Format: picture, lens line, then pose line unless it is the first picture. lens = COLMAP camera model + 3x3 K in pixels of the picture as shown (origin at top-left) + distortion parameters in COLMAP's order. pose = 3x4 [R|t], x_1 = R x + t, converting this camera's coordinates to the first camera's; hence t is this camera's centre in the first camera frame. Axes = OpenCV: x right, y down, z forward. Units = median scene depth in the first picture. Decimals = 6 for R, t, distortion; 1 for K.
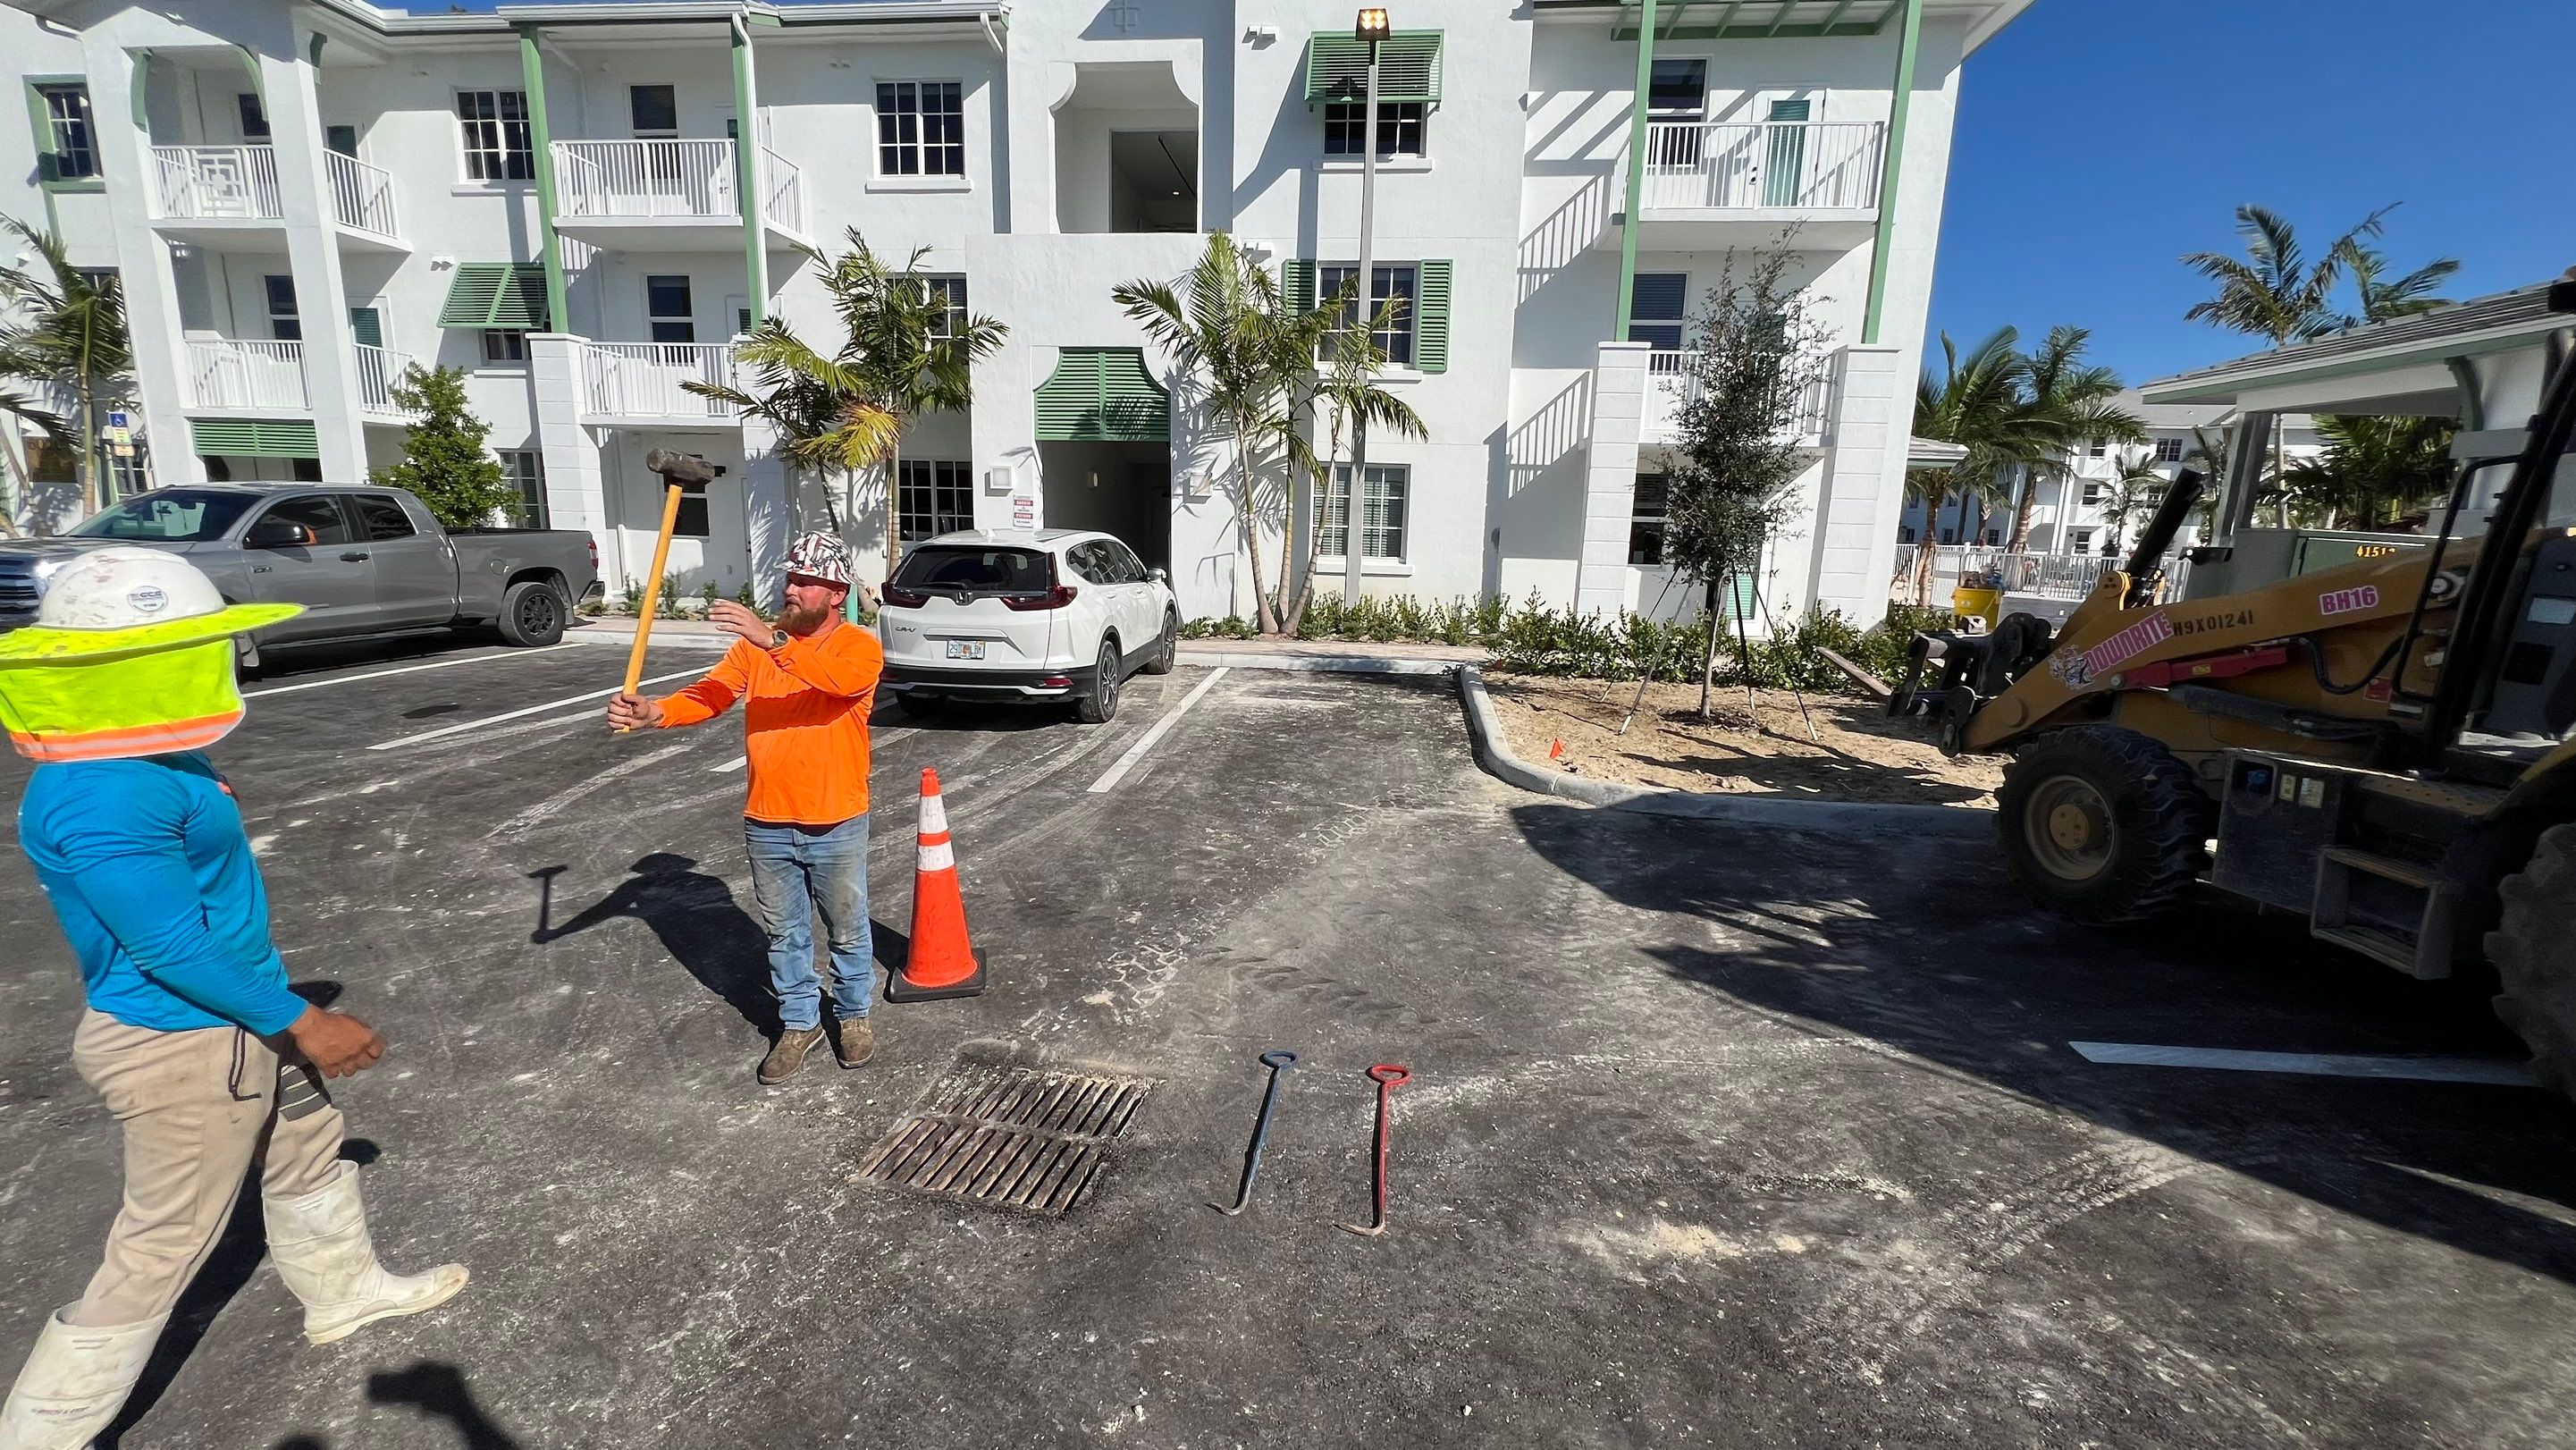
lens RADIAL K [[1030.4, 0, 1281.4], [0, 1030.4, 724.0], [0, 0, 1]] dist [-0.002538, 0.000589]
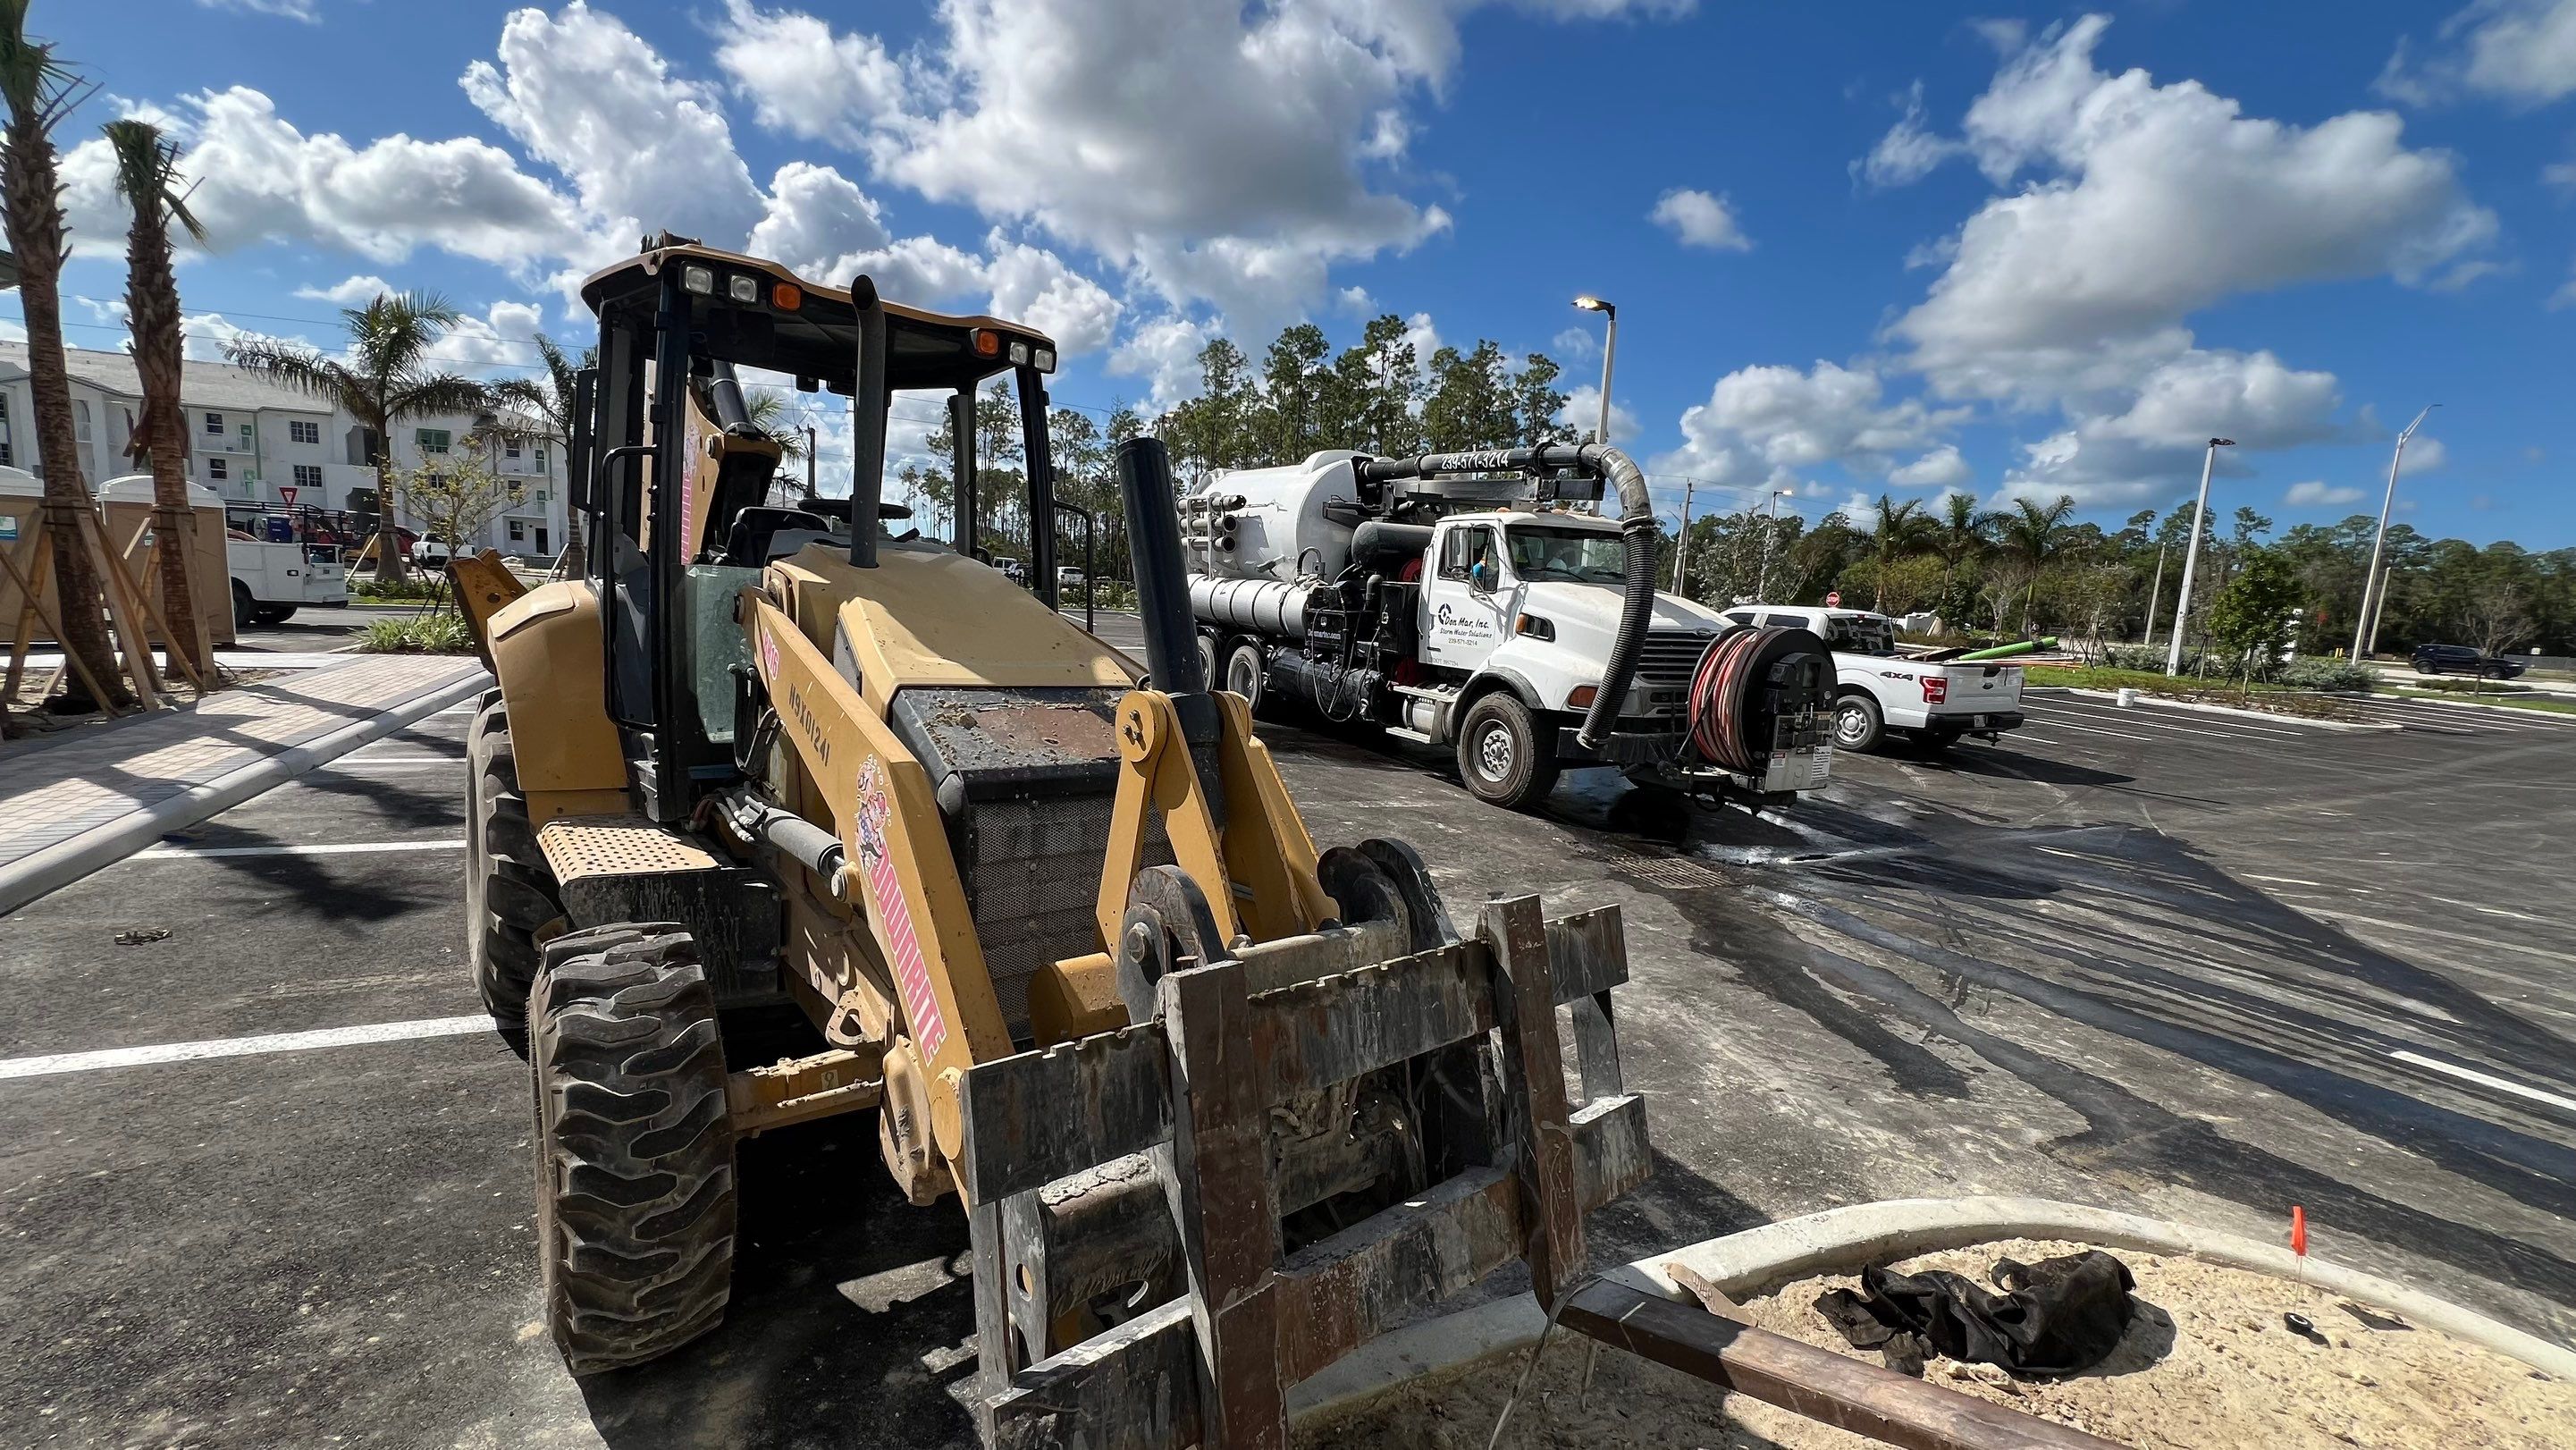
lens RADIAL K [[1030.4, 0, 1282.0], [0, 1030.4, 724.3], [0, 0, 1]] dist [-0.002538, 0.000589]
pose [[-0.846137, 0.000172, -0.532966, 0.401482], [-0.179574, 0.941437, 0.285395, -0.100484], [0.501803, 0.337190, -0.796553, 0.533280]]
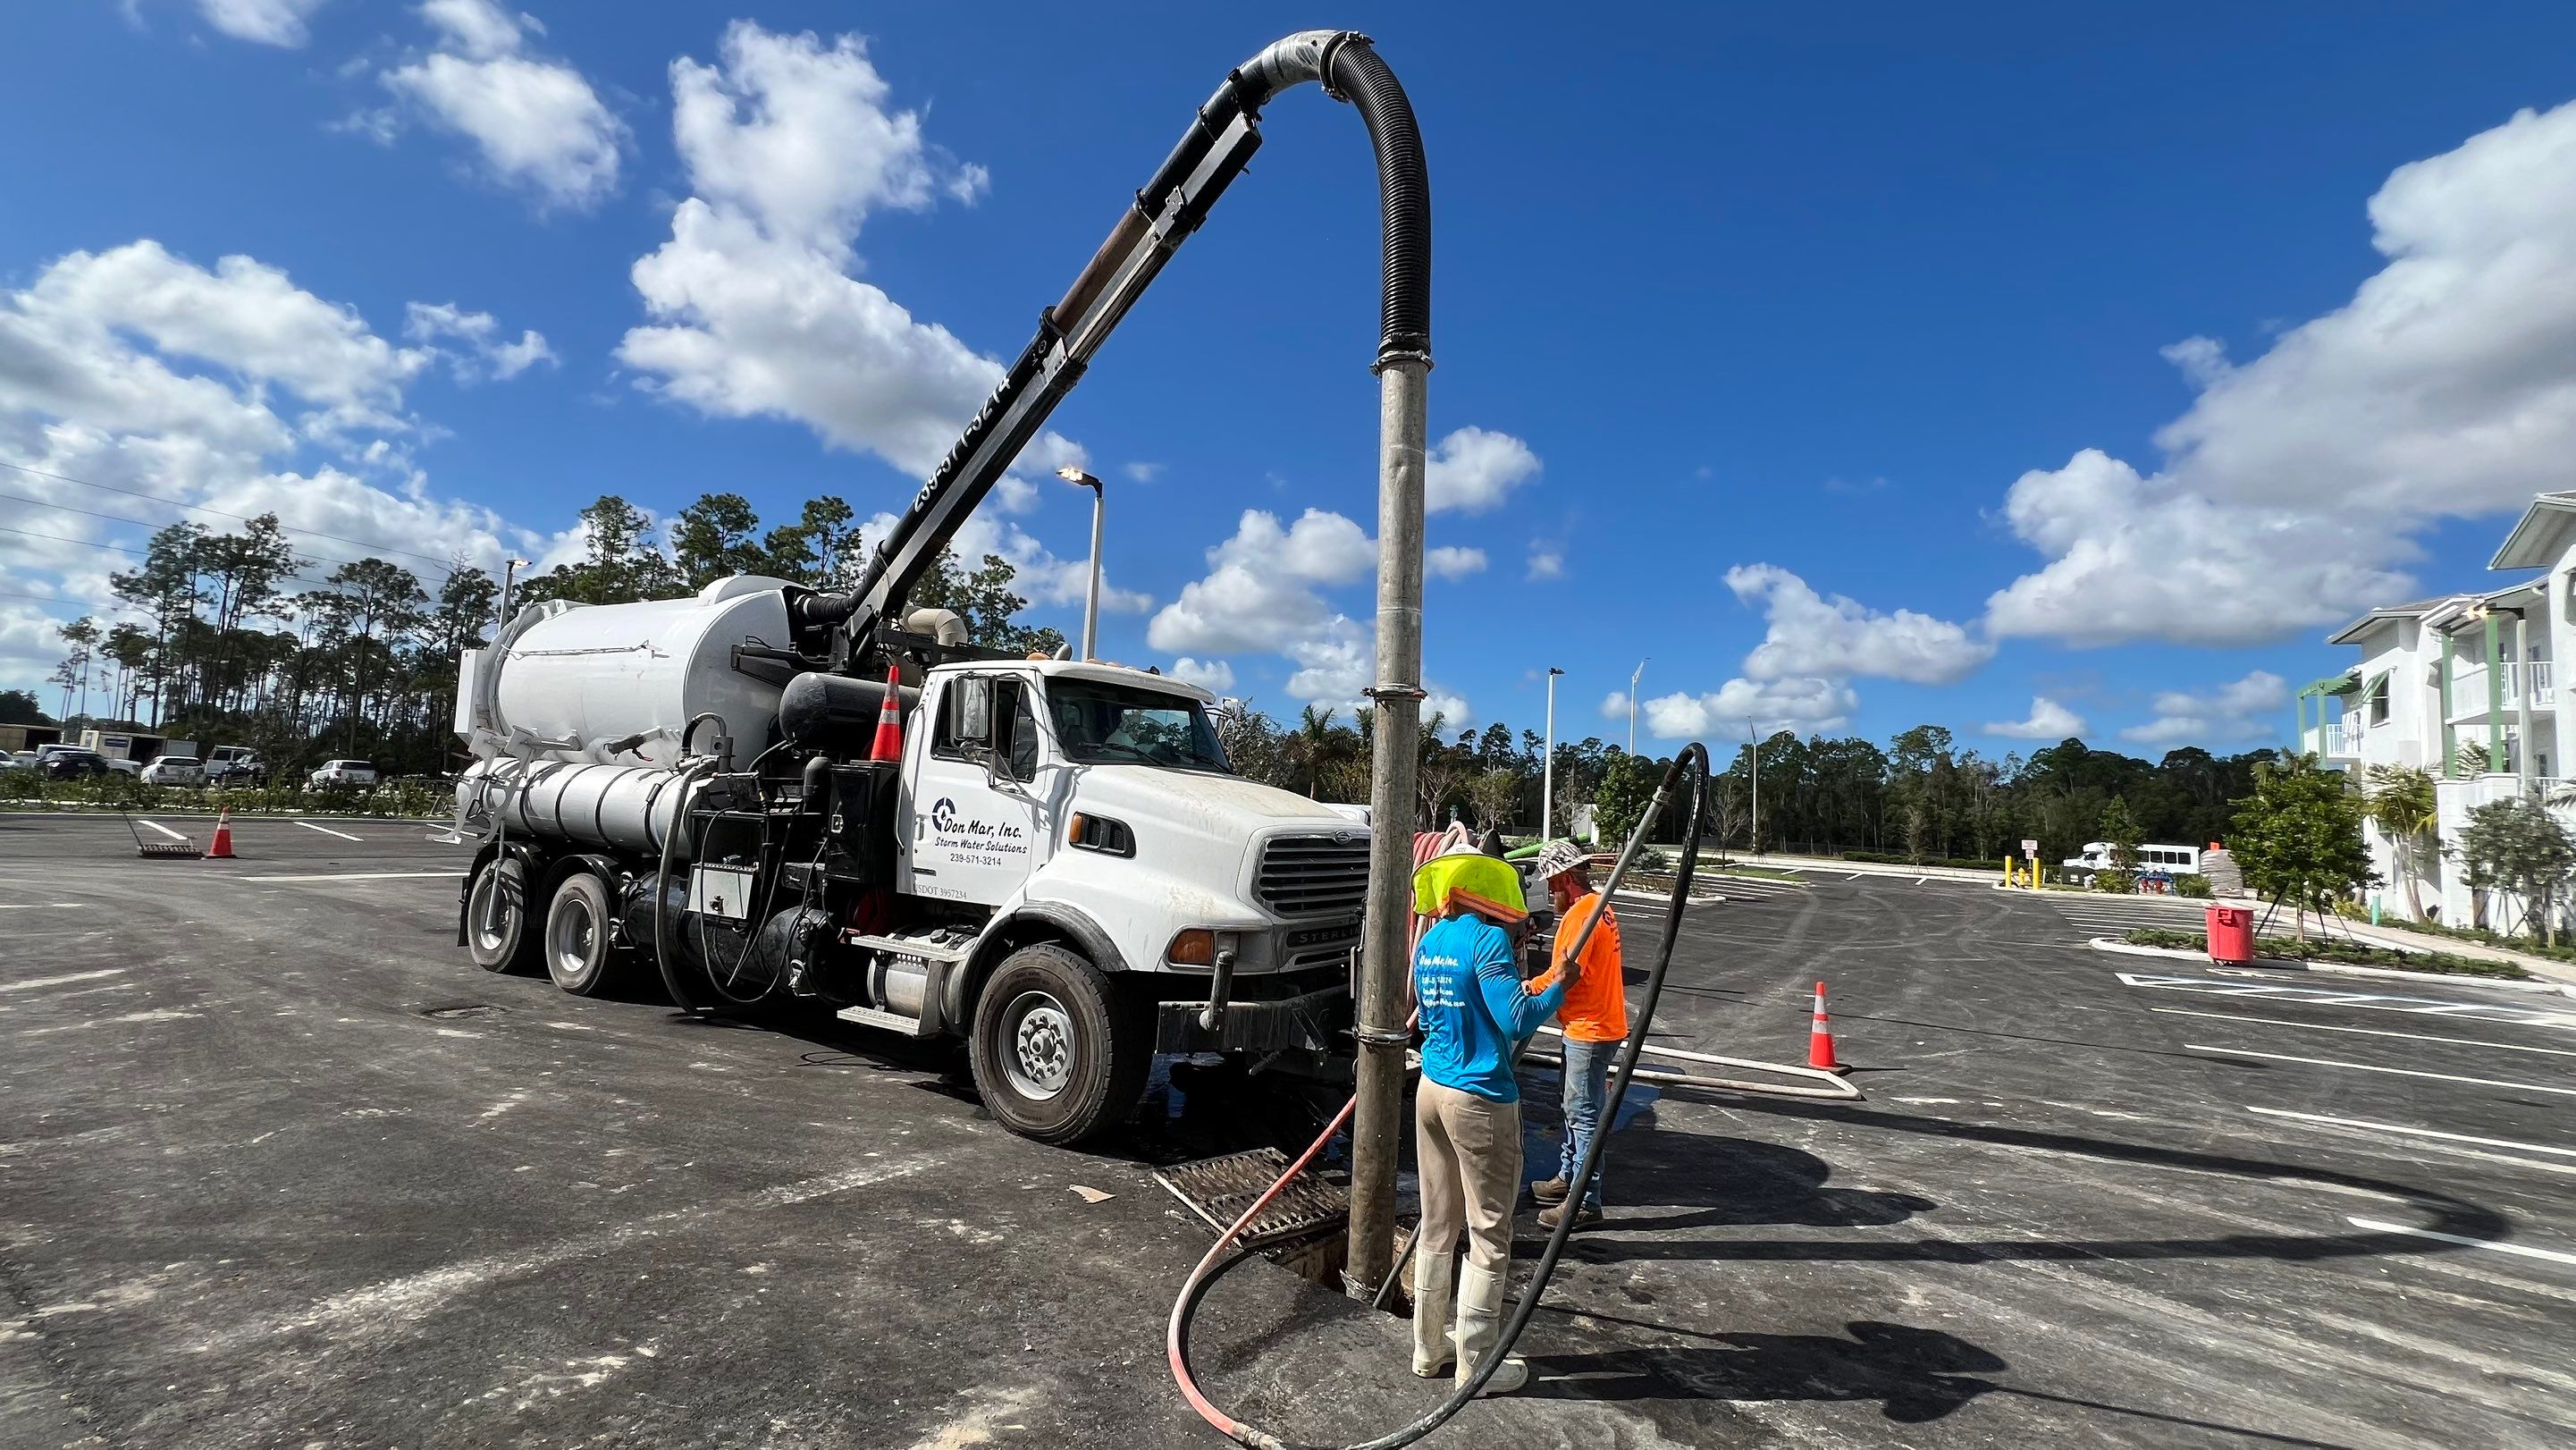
lens RADIAL K [[1030.4, 0, 1281.3], [0, 1030.4, 714.8], [0, 0, 1]] dist [-0.002538, 0.000589]
pose [[-0.472321, -0.133503, -0.871258, 0.245956], [-0.234255, 0.971928, -0.021936, -0.054527], [0.849728, 0.193735, -0.490335, 0.323831]]
